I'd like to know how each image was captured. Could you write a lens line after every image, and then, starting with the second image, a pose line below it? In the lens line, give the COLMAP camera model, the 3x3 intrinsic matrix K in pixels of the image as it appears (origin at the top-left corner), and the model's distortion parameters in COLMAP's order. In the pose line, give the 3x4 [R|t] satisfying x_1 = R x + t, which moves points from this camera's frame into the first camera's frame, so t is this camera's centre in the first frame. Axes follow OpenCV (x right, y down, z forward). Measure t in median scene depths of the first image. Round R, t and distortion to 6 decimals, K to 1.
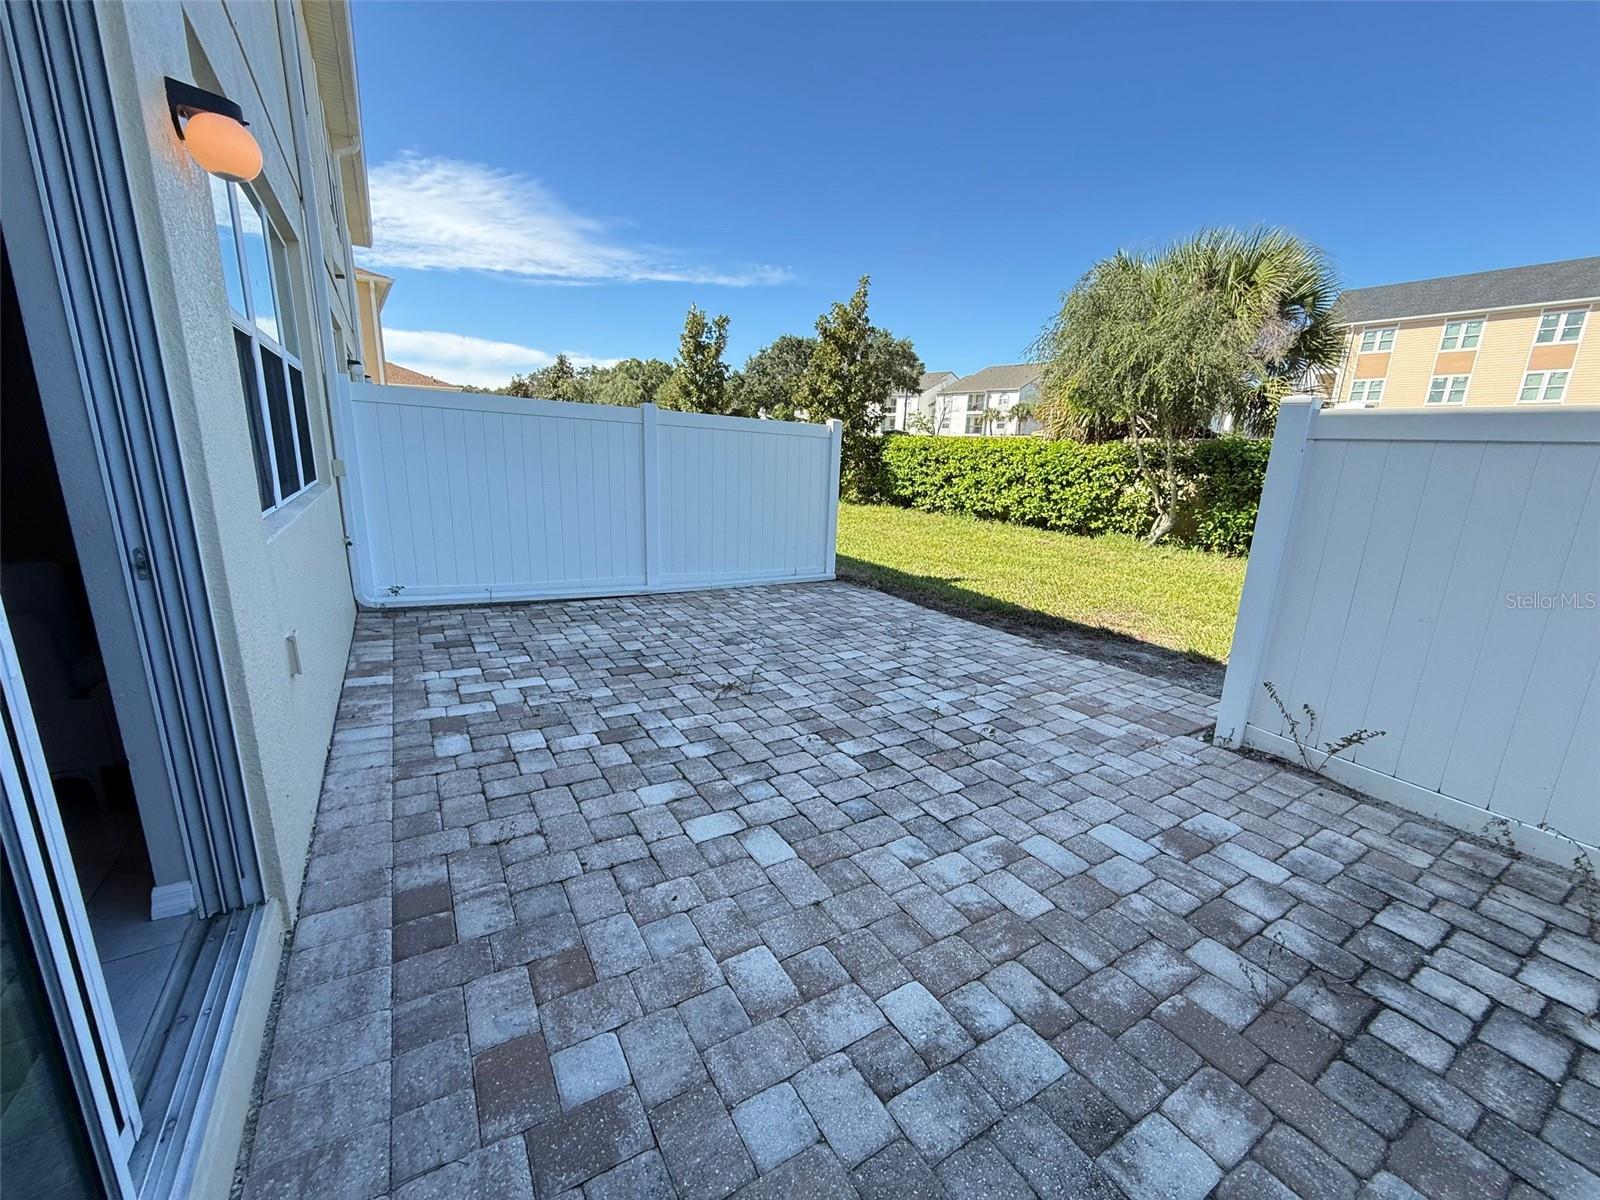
lens RADIAL K [[639.1, 0, 793.2], [0, 639.1, 599.8], [0, 0, 1]] dist [-0.000122, 0.000149]
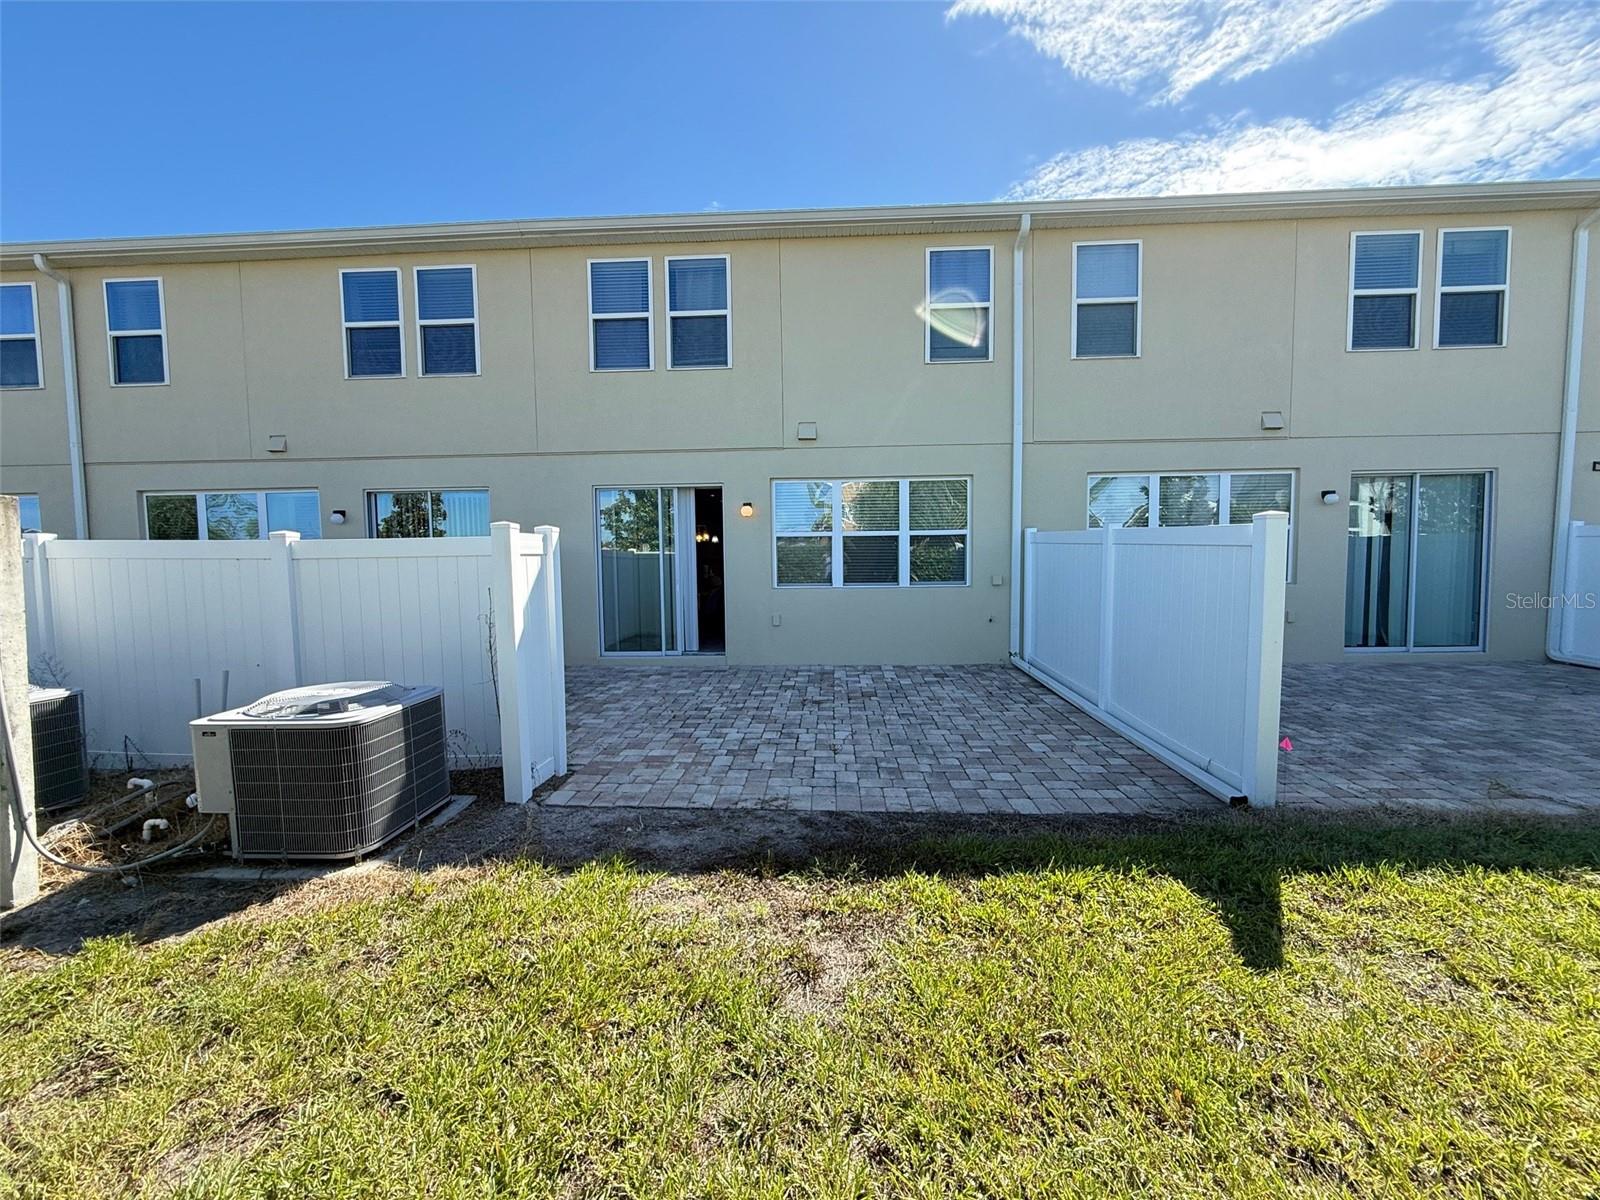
lens RADIAL K [[639.1, 0, 793.0], [0, 639.1, 596.7], [0, 0, 1]] dist [-0.000122, 0.000149]
pose [[-0.569391, 0.023560, -0.821729, 1.053201], [-0.198118, 0.966194, 0.164981, -0.321501], [0.797837, 0.256738, -0.545474, 1.432490]]
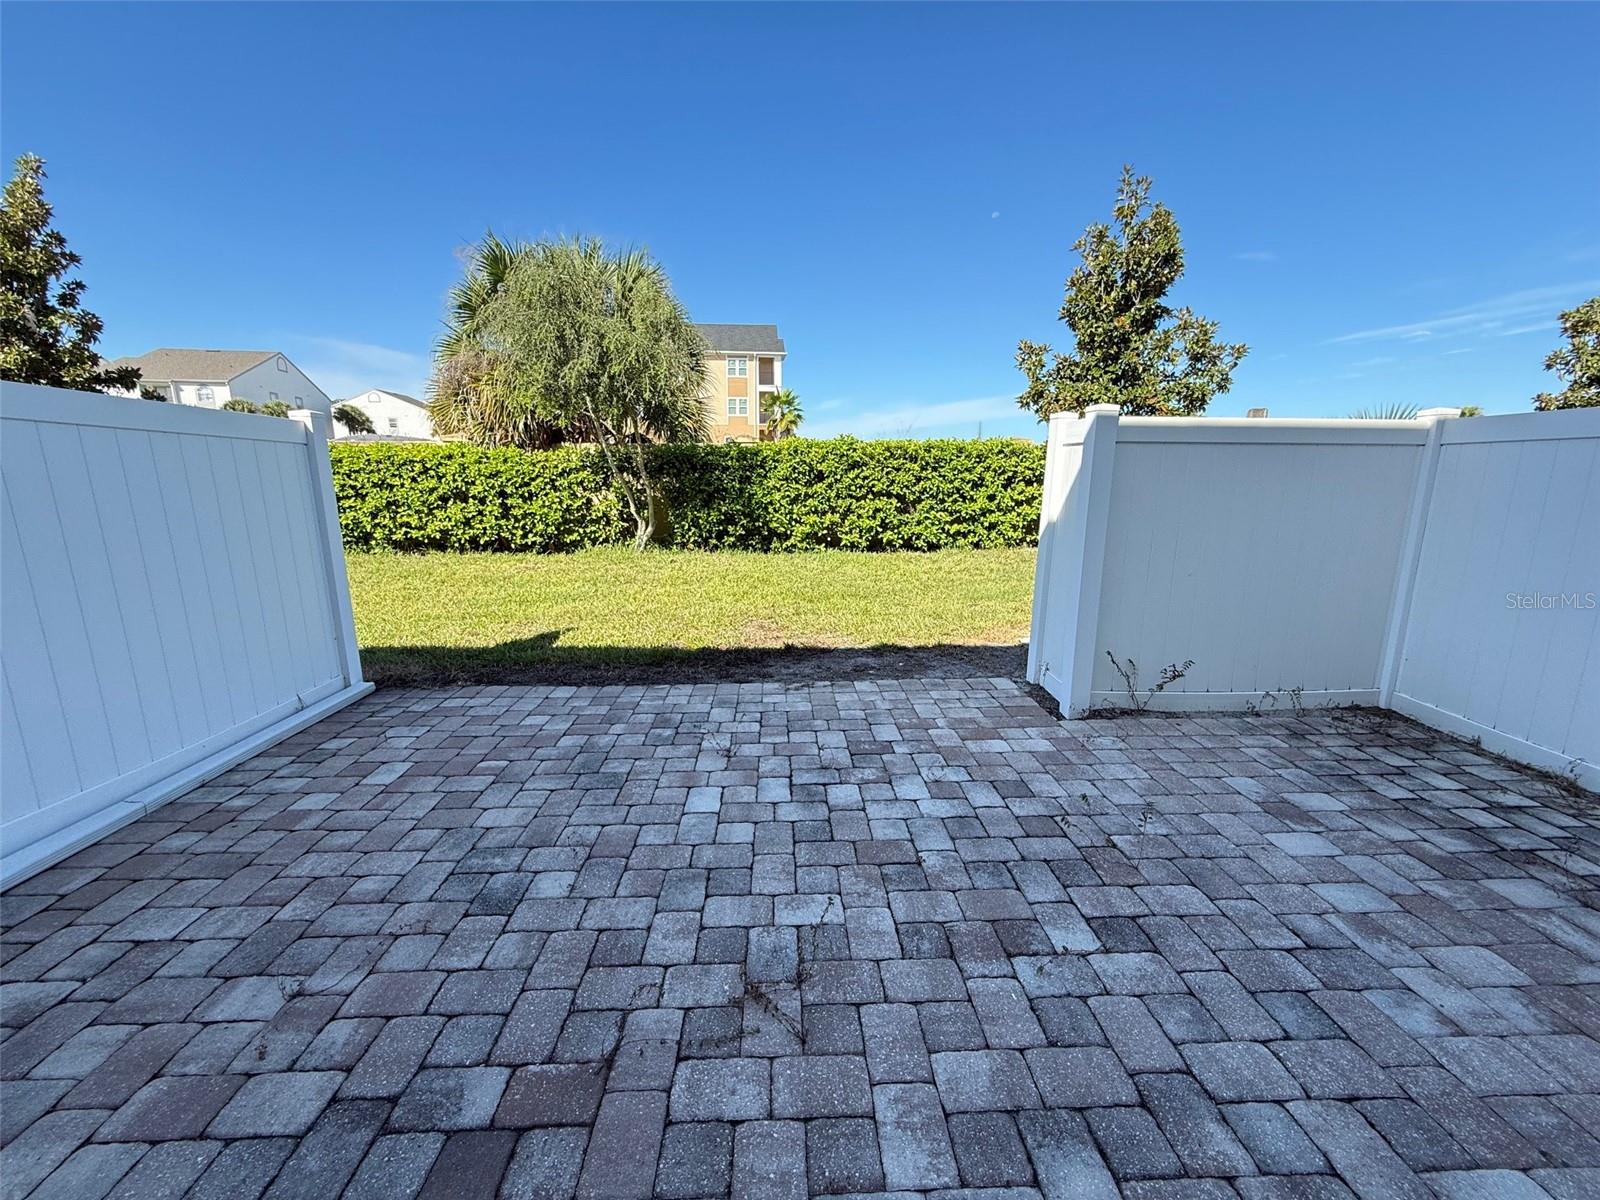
lens RADIAL K [[639.1, 0, 799.7], [0, 639.1, 598.5], [0, 0, 1]] dist [-0.000122, 0.000149]
pose [[0.488824, -0.209146, 0.846941, -0.322825], [0.217775, 0.969356, 0.113683, -0.141244], [-0.844763, 0.128871, 0.519391, 0.557251]]
